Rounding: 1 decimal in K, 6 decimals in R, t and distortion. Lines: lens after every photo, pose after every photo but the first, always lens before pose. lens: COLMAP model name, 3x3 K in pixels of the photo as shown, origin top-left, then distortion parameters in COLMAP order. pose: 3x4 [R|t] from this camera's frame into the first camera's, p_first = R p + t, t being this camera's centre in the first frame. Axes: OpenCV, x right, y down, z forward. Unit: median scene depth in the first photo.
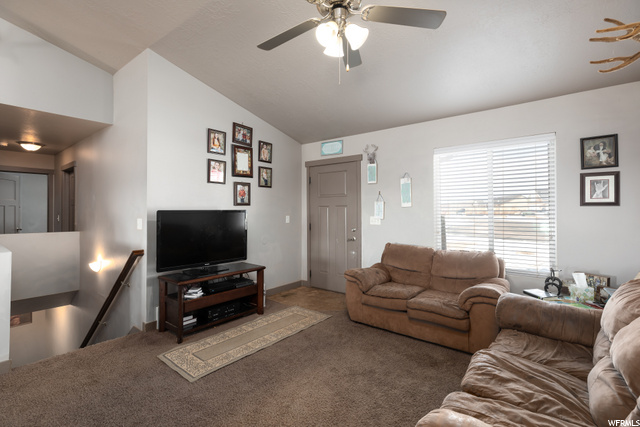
lens RADIAL K [[296.3, 0, 319.7], [0, 296.3, 211.1], [0, 0, 1]] dist [0.001706, 0.000282]
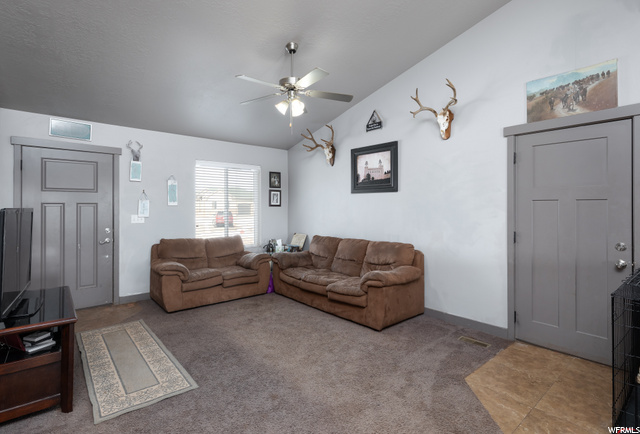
lens RADIAL K [[313.8, 0, 310.3], [0, 313.8, 206.6], [0, 0, 1]] dist [0.002492, 0.000324]
pose [[0.189836, 0.005603, 0.981800, -0.965720], [0.001205, 0.999982, -0.005939, -0.003547], [-0.981815, 0.002311, 0.189826, 0.312172]]
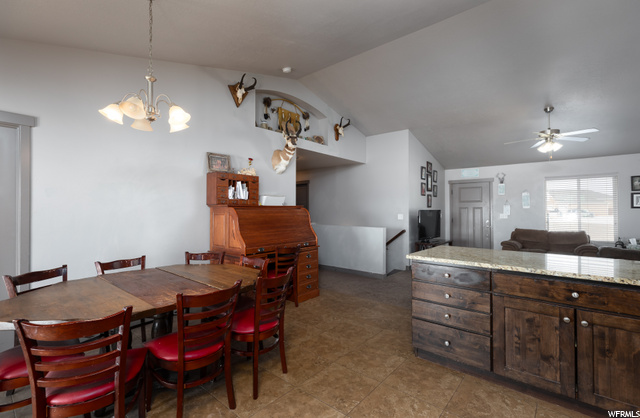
lens RADIAL K [[290.9, 0, 319.6], [0, 290.9, 209.9], [0, 0, 1]] dist [-0.000465, -0.000296]
pose [[0.999701, 0.002808, -0.024303, -1.131573], [-0.002947, 0.999980, -0.005663, 0.009982], [0.024287, 0.005733, 0.999689, -0.983554]]
